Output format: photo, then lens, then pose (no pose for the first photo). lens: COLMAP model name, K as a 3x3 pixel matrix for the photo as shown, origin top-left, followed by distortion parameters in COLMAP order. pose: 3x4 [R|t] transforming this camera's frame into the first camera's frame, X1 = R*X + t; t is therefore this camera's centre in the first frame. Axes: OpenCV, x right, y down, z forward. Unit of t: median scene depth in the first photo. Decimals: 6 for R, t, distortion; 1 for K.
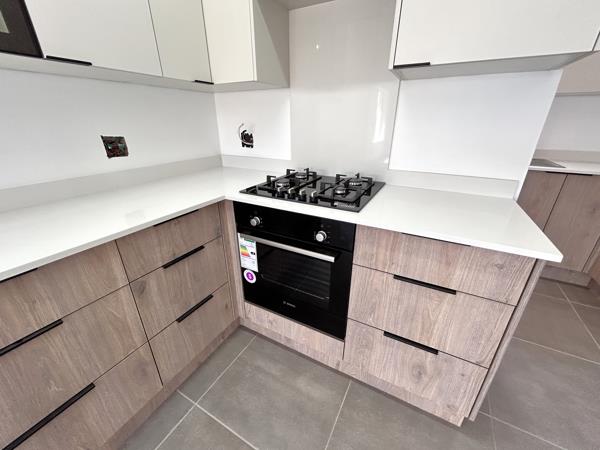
lens RADIAL K [[246.0, 0, 299.8], [0, 246.0, 223.8], [0, 0, 1]] dist [0.001239, 0.000133]
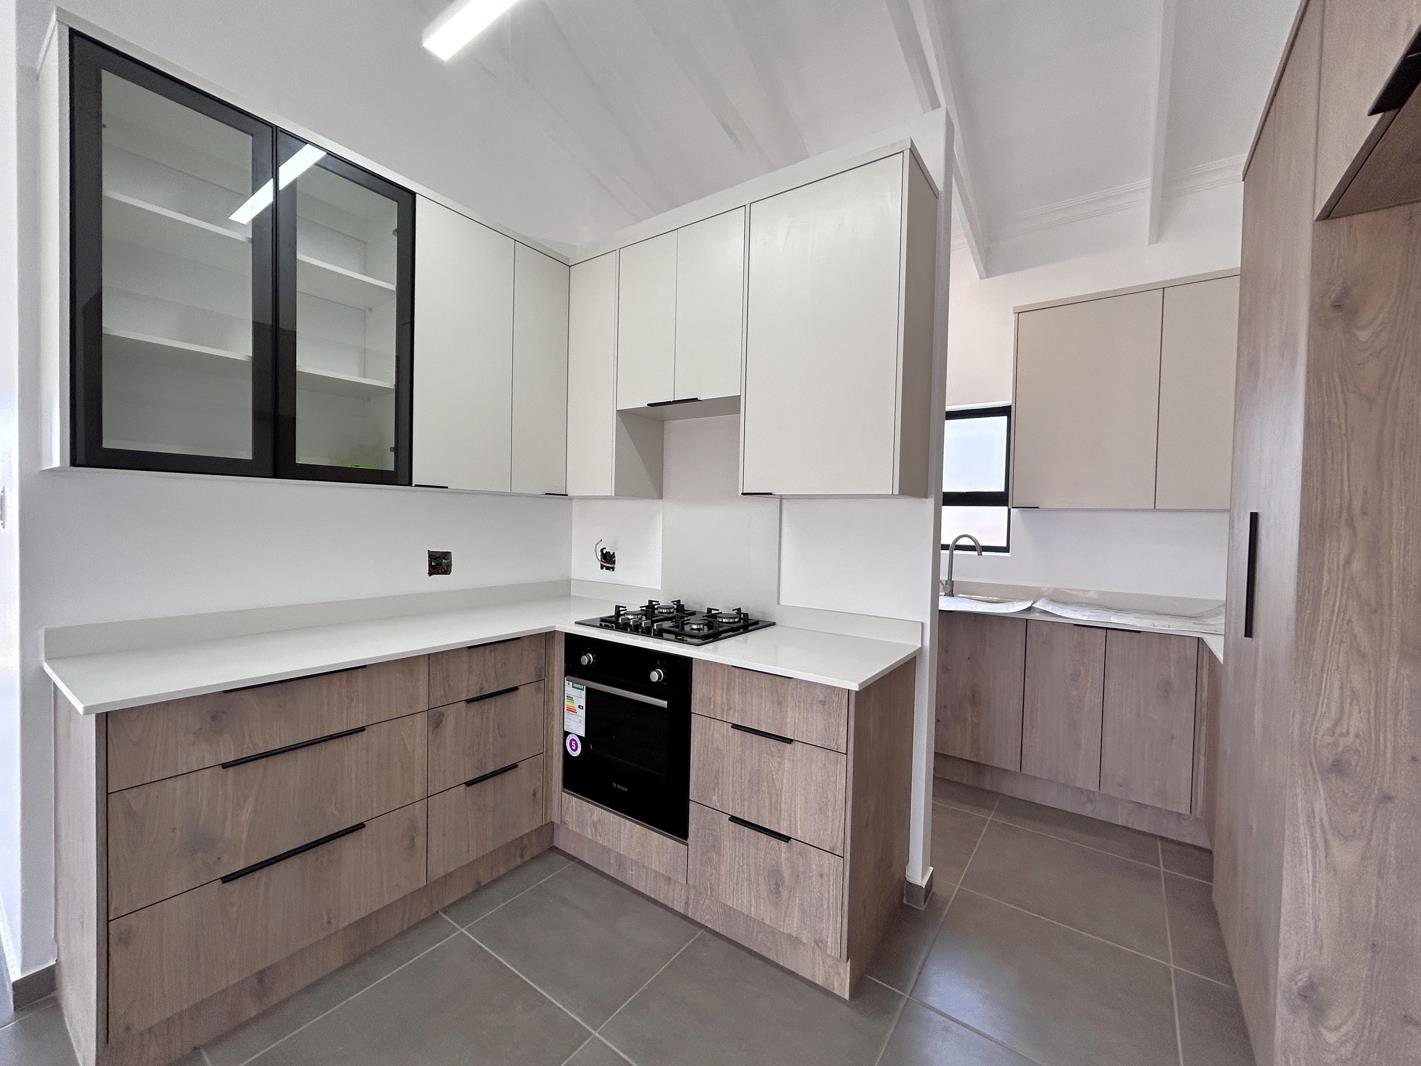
lens RADIAL K [[575.8, 0, 709.1], [0, 575.8, 532.7], [0, 0, 1]] dist [0.000120, 0.000363]
pose [[0.992160, 0.026385, -0.122161, 0.418102], [-0.069540, 0.928724, -0.364193, 0.256330], [0.103845, 0.369833, 0.923277, -0.799414]]
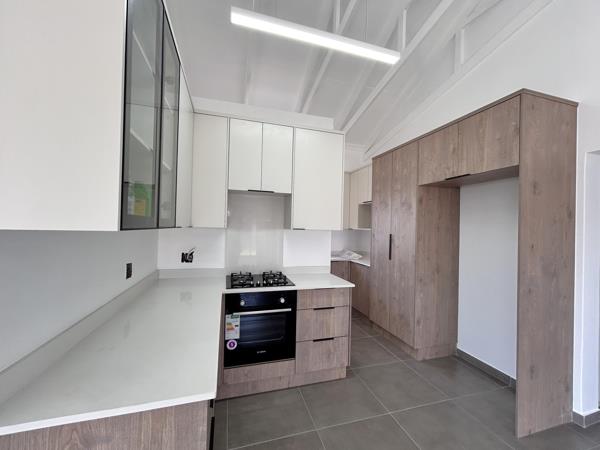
lens RADIAL K [[243.1, 0, 299.4], [0, 243.1, 224.9], [0, 0, 1]] dist [0.000120, 0.000363]
pose [[0.702552, 0.022955, 0.711262, -1.143611], [0.254101, 0.925500, -0.280859, 0.065443], [-0.664720, 0.378051, 0.644379, -0.600769]]
